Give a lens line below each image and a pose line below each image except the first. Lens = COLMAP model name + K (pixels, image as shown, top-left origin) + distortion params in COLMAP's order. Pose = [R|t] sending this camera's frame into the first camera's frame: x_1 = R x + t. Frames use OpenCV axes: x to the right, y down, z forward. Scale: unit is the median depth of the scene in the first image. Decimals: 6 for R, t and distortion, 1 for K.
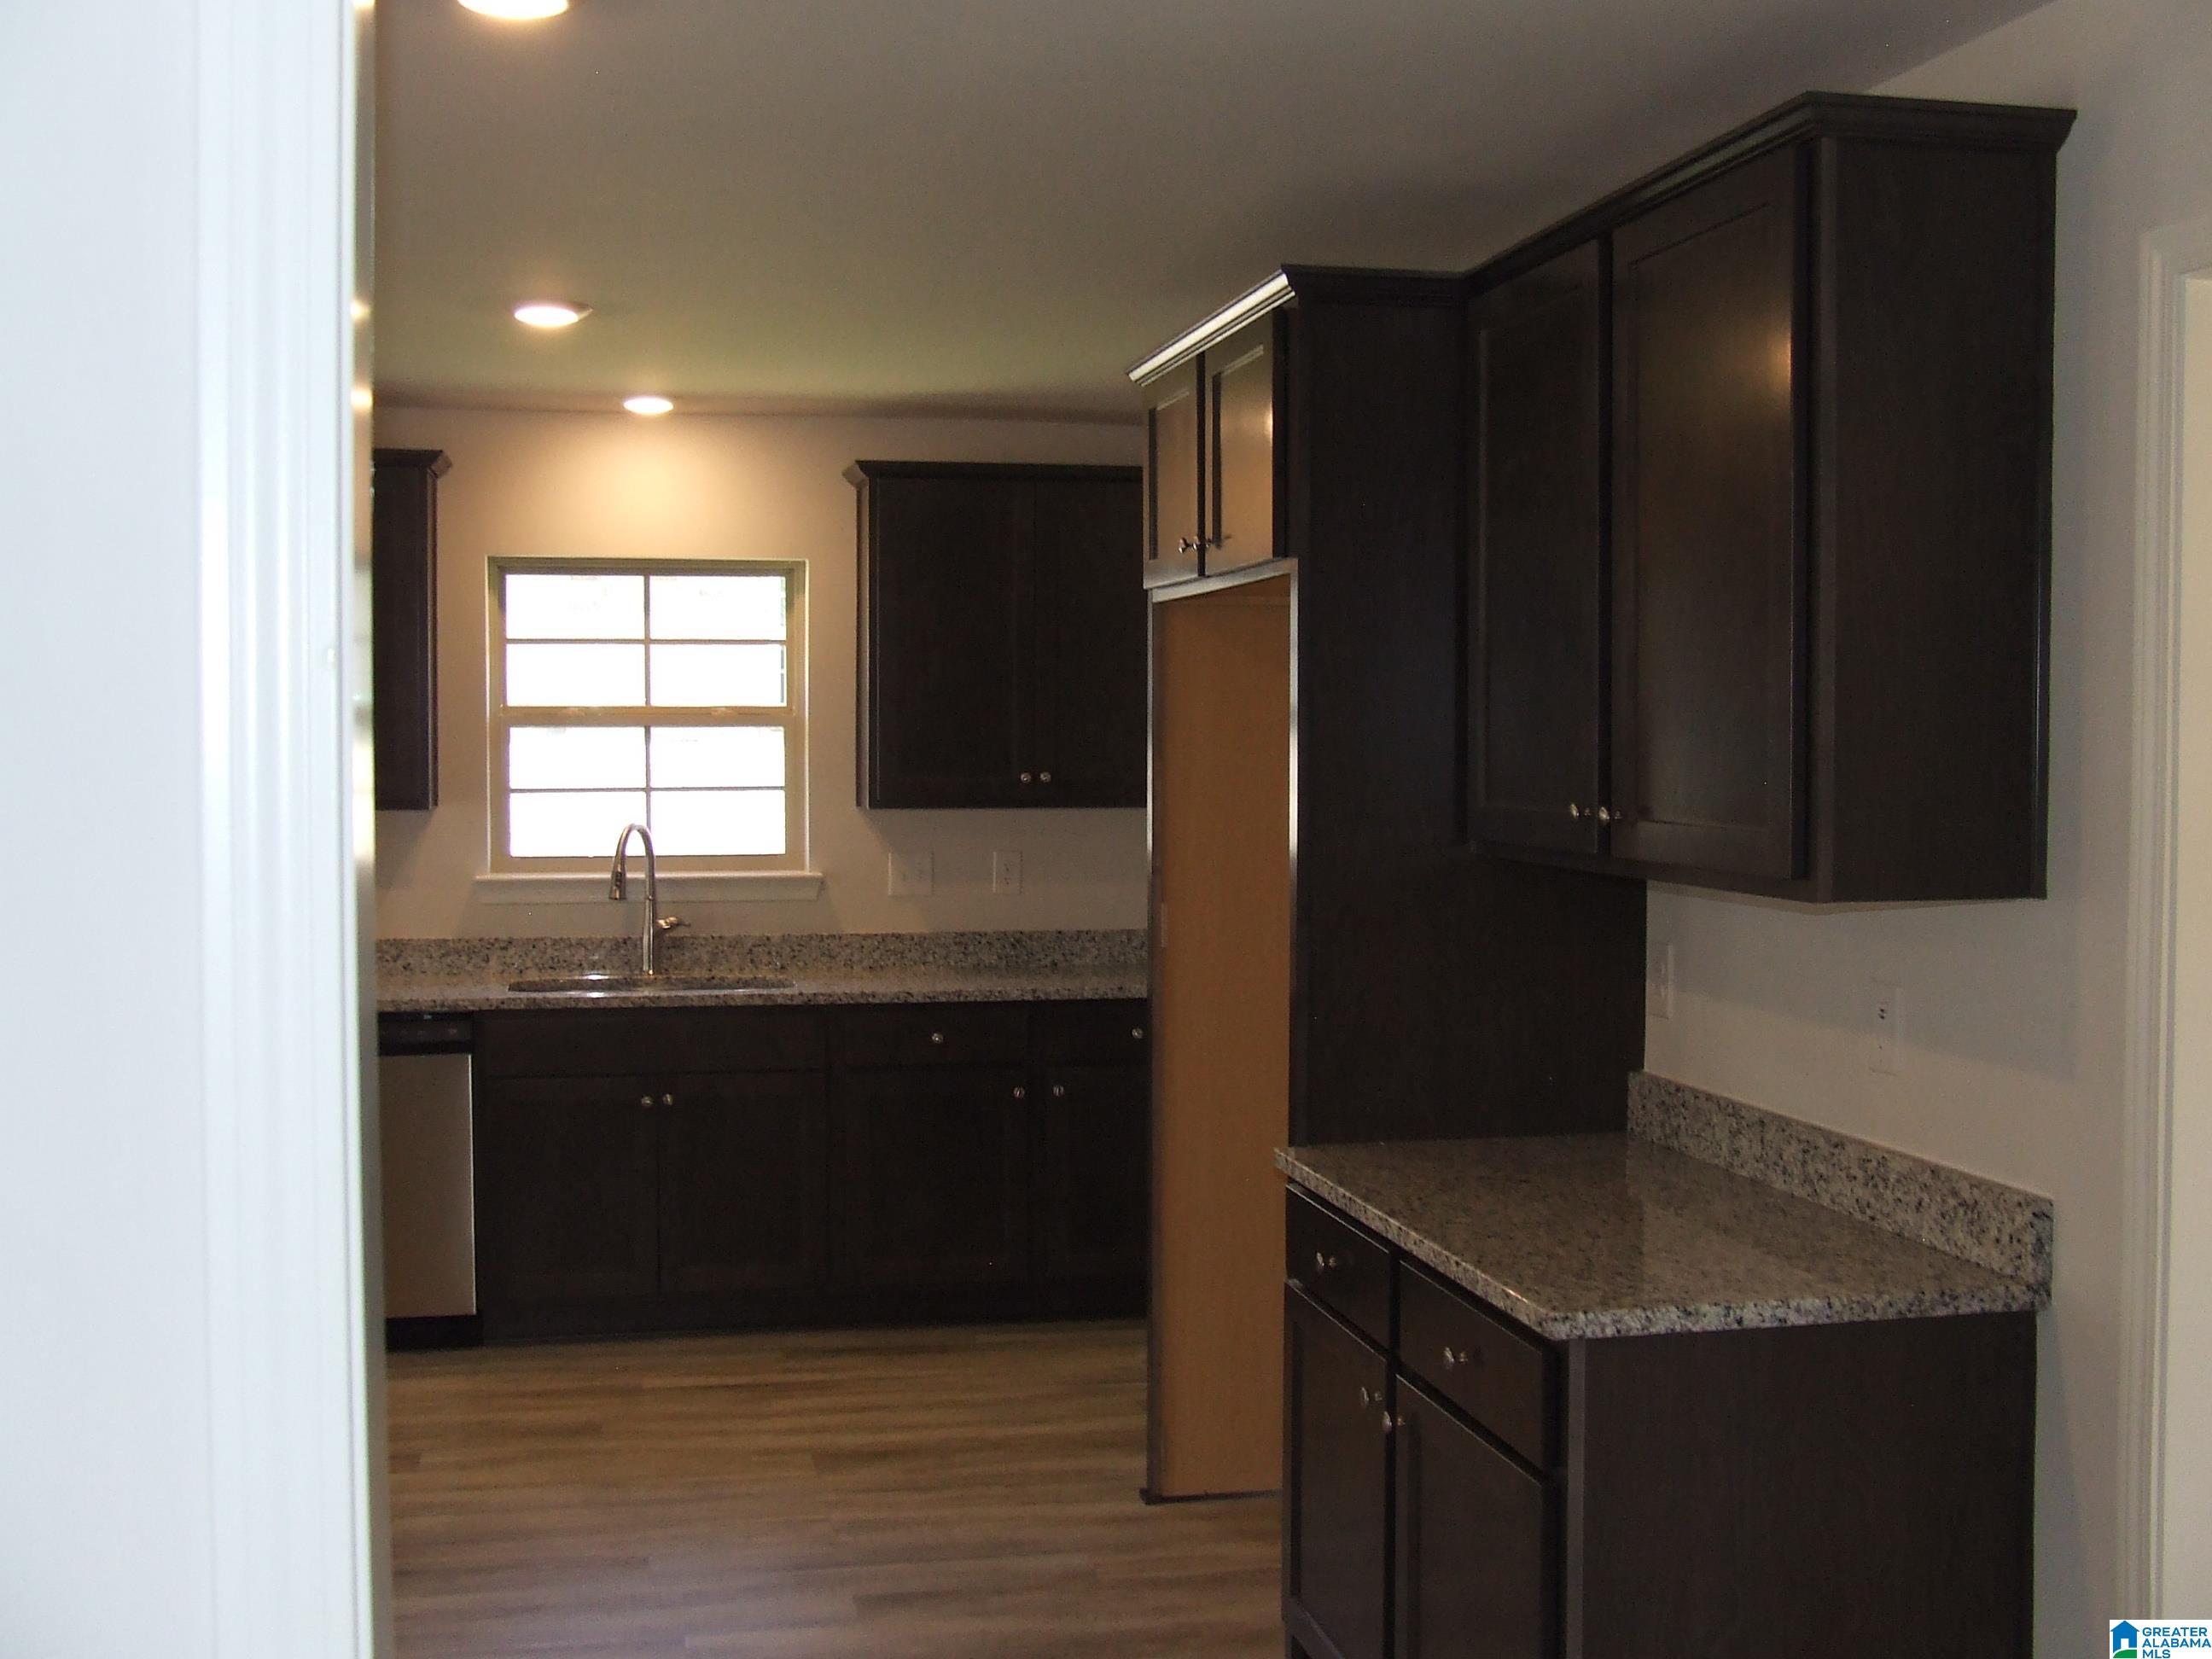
lens RADIAL K [[2435.5, 0, 1106.0], [0, 2435.5, 829.5], [0, 0, 1]] dist [-0.116733, 0.183119]
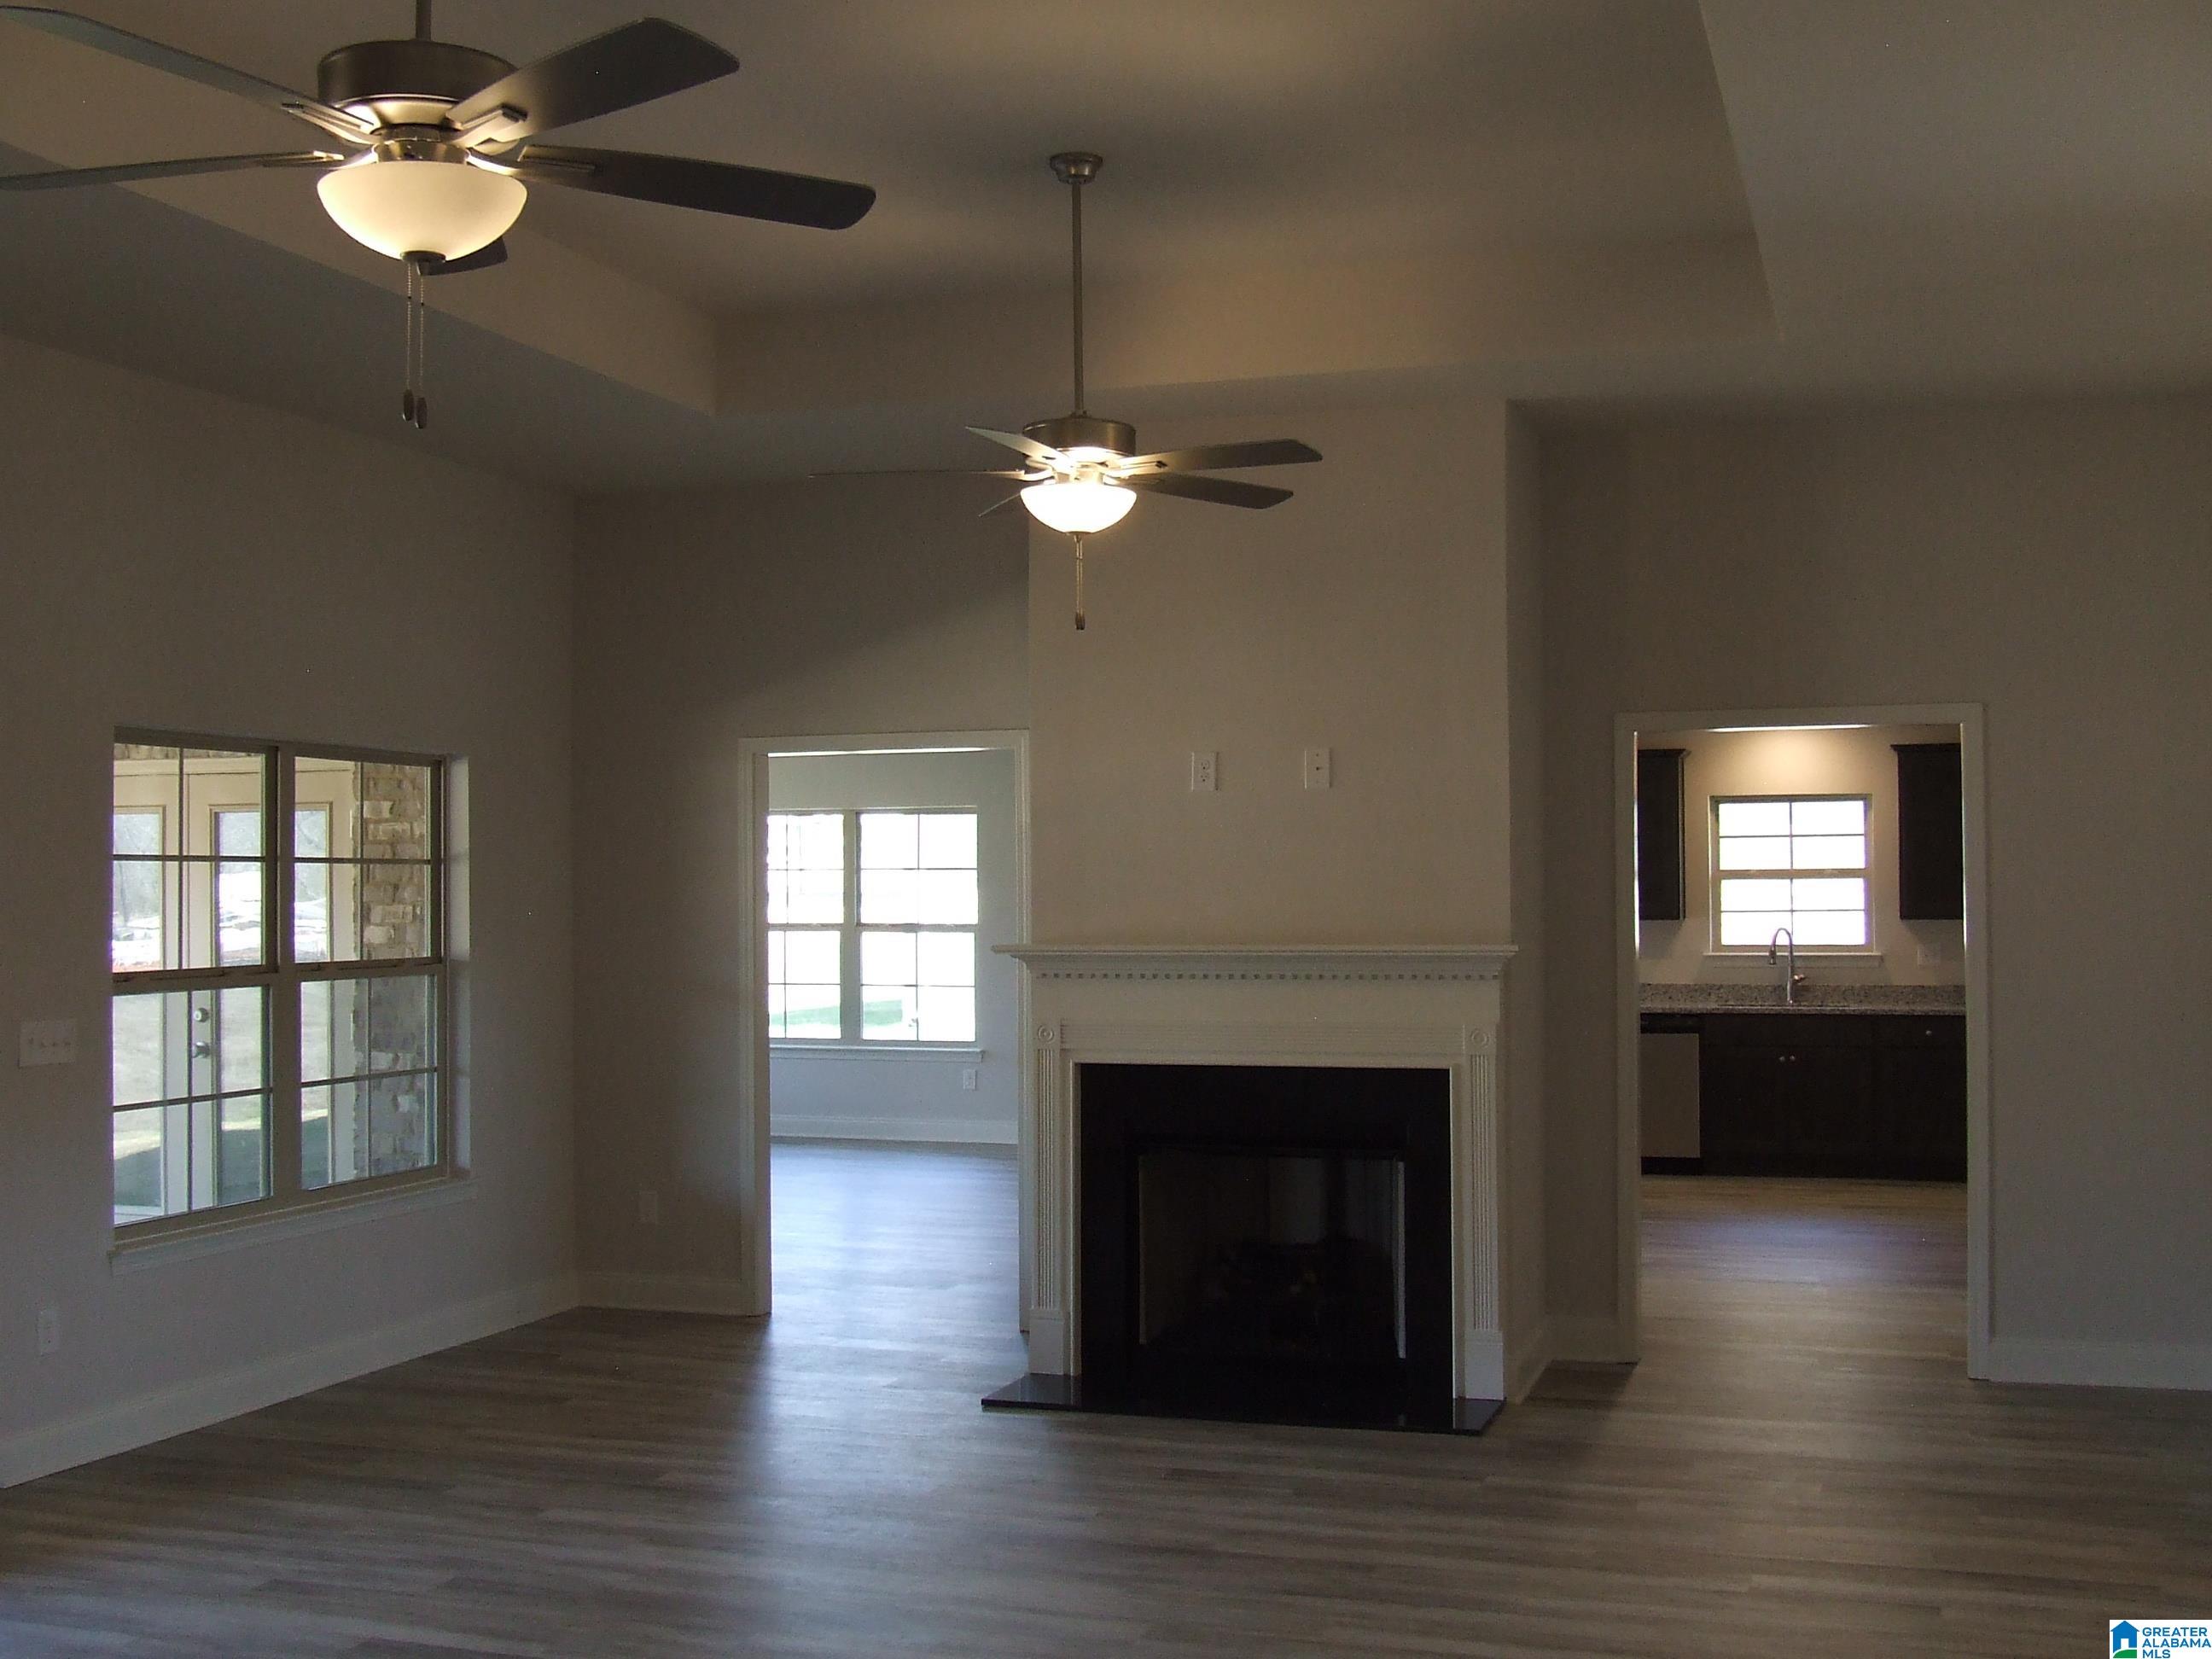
lens RADIAL K [[2423.2, 0, 1088.1], [0, 2423.2, 819.9], [0, 0, 1]] dist [-0.098961, 0.115493]
pose [[0.859519, -0.021942, -0.510632, 0.342244], [-0.012962, 0.997821, -0.064694, 0.046747], [0.510939, 0.062225, 0.857362, -1.042468]]
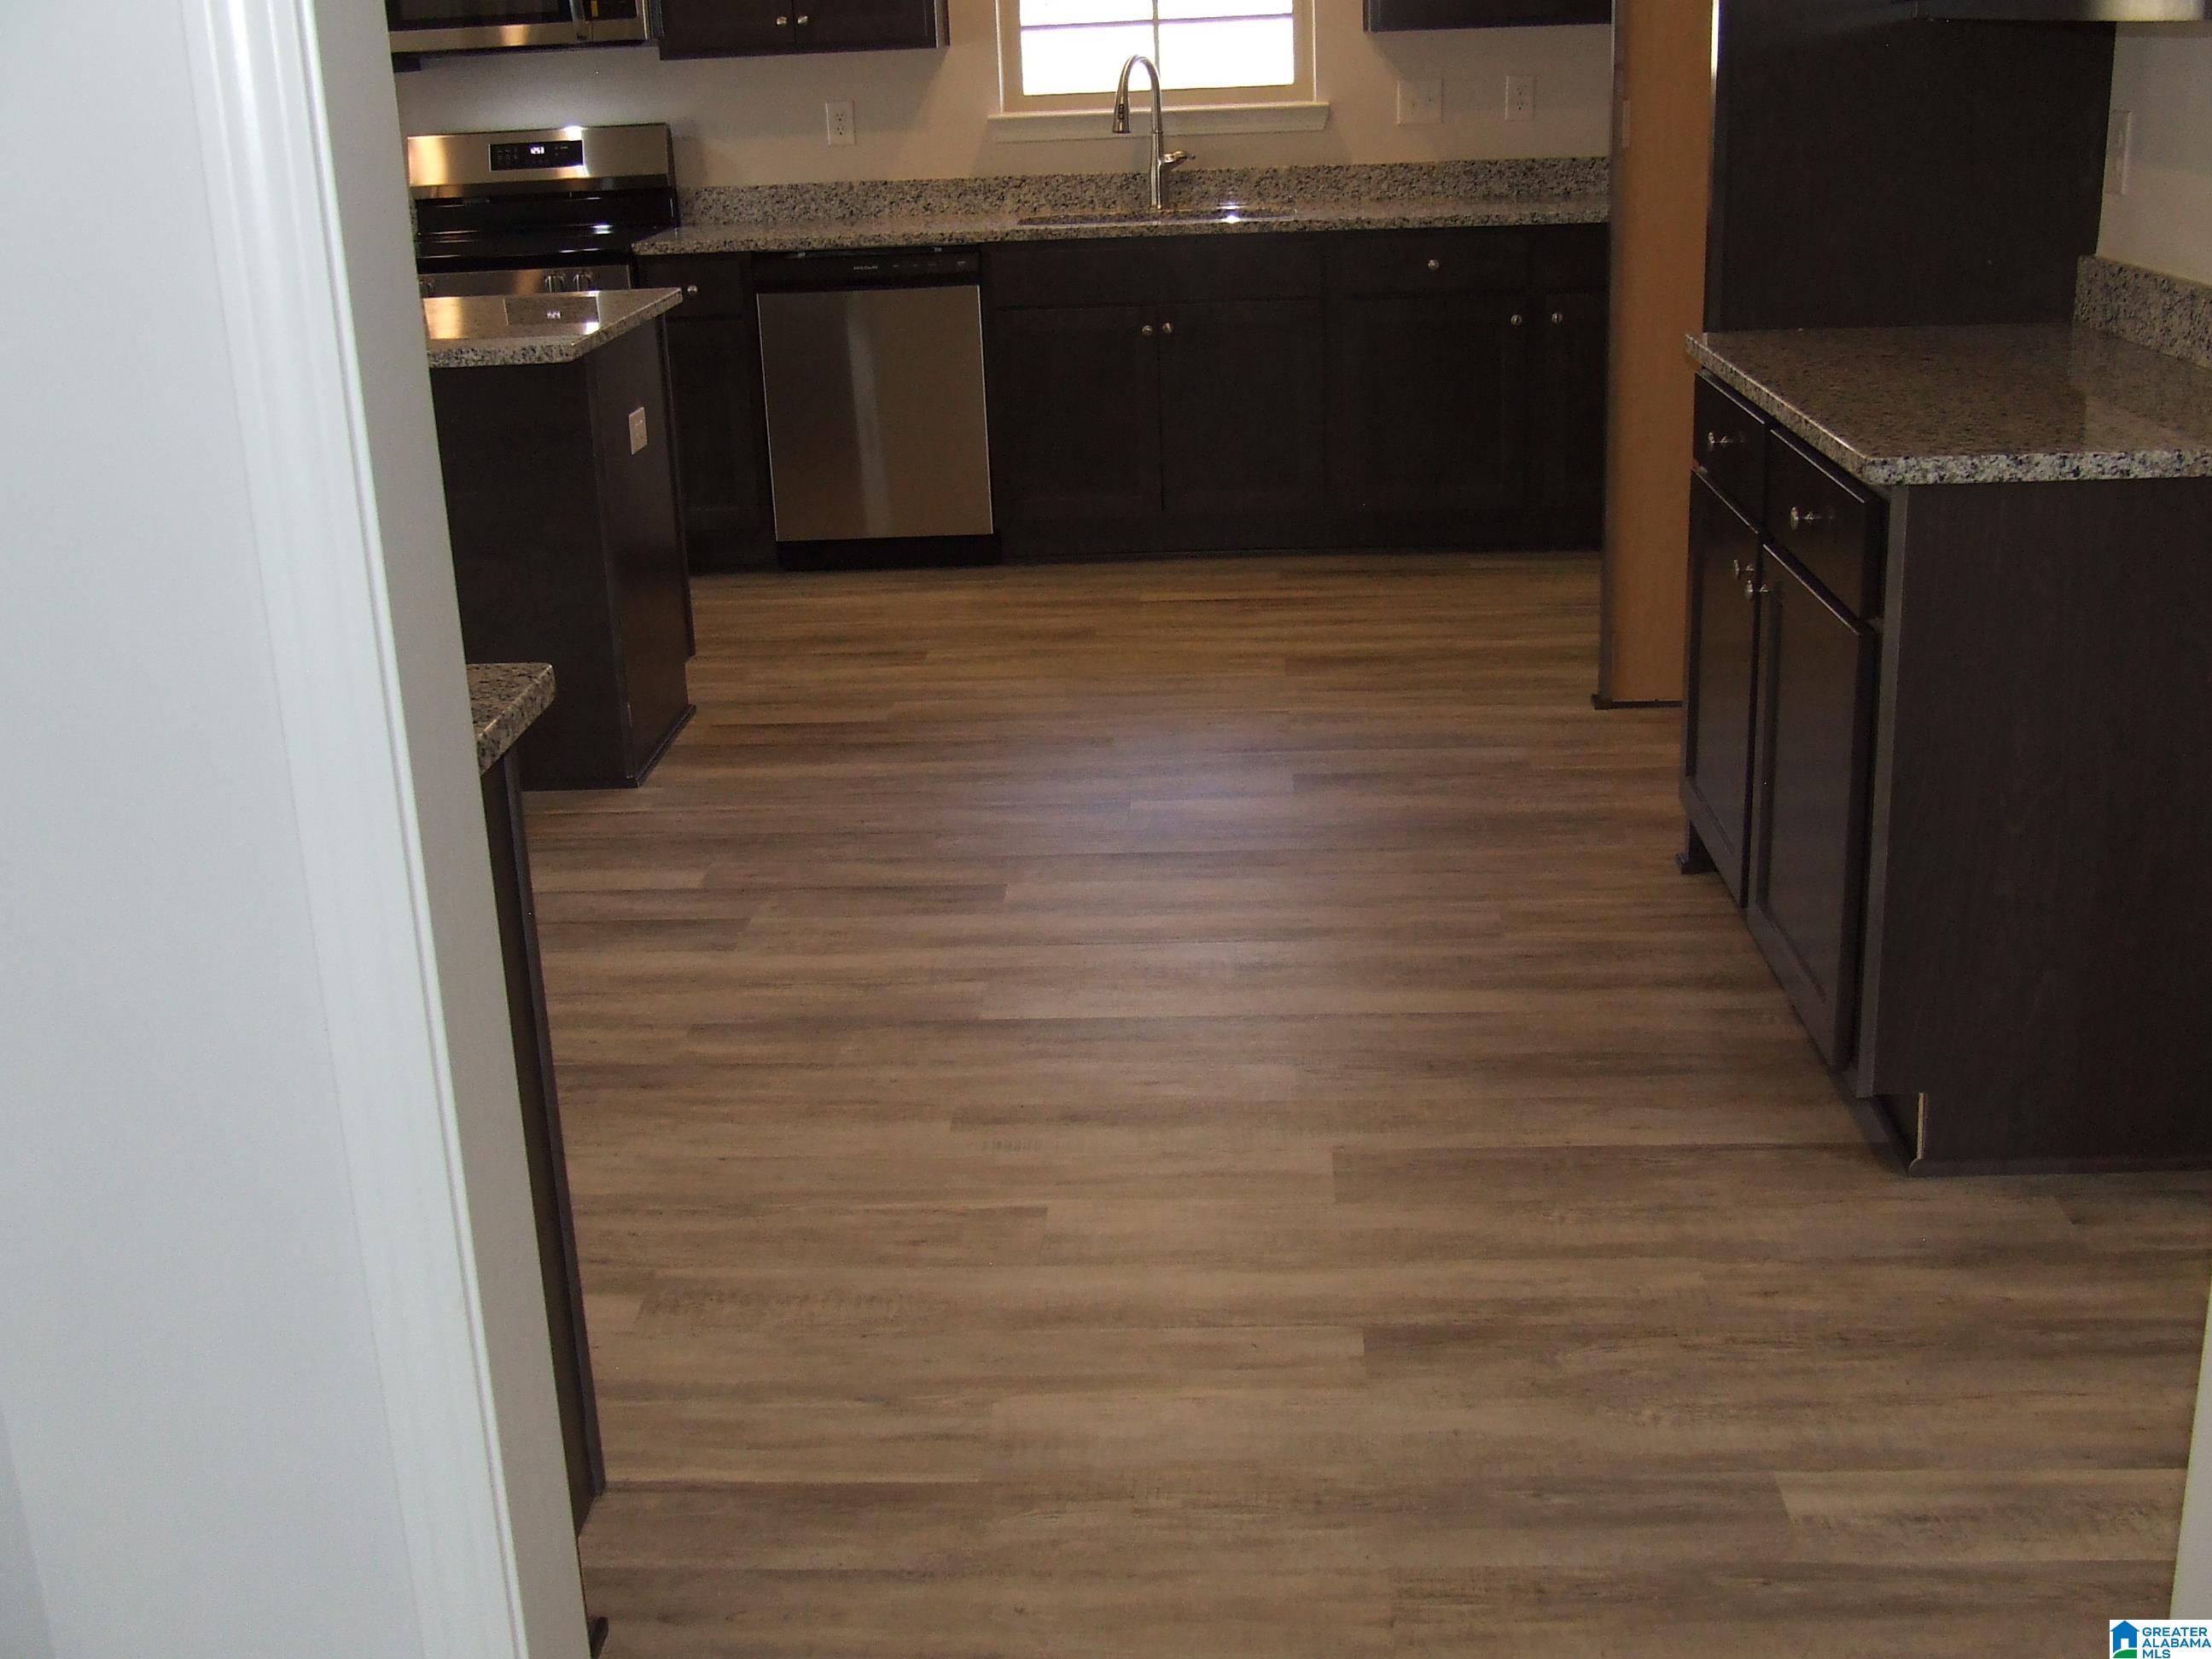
lens RADIAL K [[2423.2, 0, 1088.1], [0, 2423.2, 819.9], [0, 0, 1]] dist [-0.098961, 0.115493]
pose [[0.964472, 0.043329, -0.260607, 0.060531], [0.031523, 0.960536, 0.276364, 0.027040], [0.262297, -0.274760, 0.925044, -0.013119]]
